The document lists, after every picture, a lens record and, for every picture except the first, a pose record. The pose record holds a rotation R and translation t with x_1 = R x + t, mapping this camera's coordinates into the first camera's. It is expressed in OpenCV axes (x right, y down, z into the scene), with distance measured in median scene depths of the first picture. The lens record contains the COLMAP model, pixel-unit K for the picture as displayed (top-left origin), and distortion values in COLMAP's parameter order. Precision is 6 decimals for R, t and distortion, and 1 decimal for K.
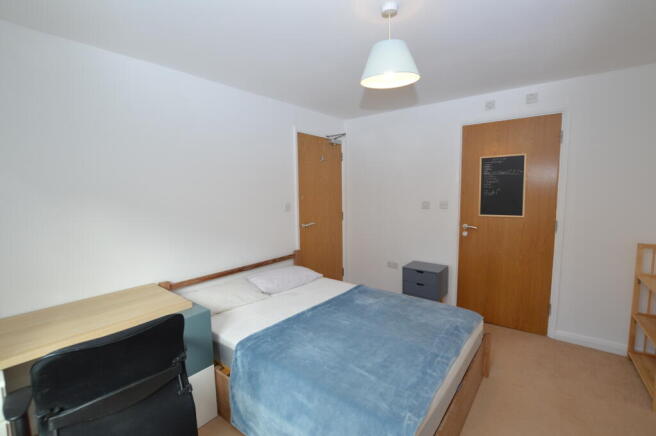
lens RADIAL K [[290.5, 0, 328.0], [0, 290.5, 218.0], [0, 0, 1]] dist [-0.031624, 0.000067]
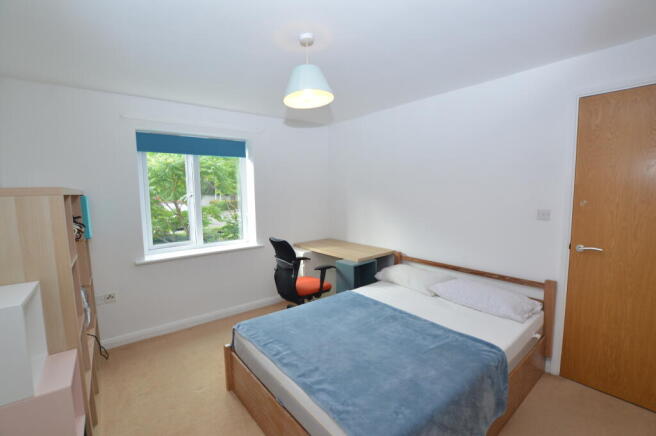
lens RADIAL K [[290.5, 0, 328.0], [0, 290.5, 218.0], [0, 0, 1]] dist [-0.031624, 0.000067]
pose [[-0.213657, 0.092258, -0.972543, 0.763893], [-0.082856, 0.990232, 0.112139, -0.075146], [0.973389, 0.104540, -0.203926, 0.756481]]
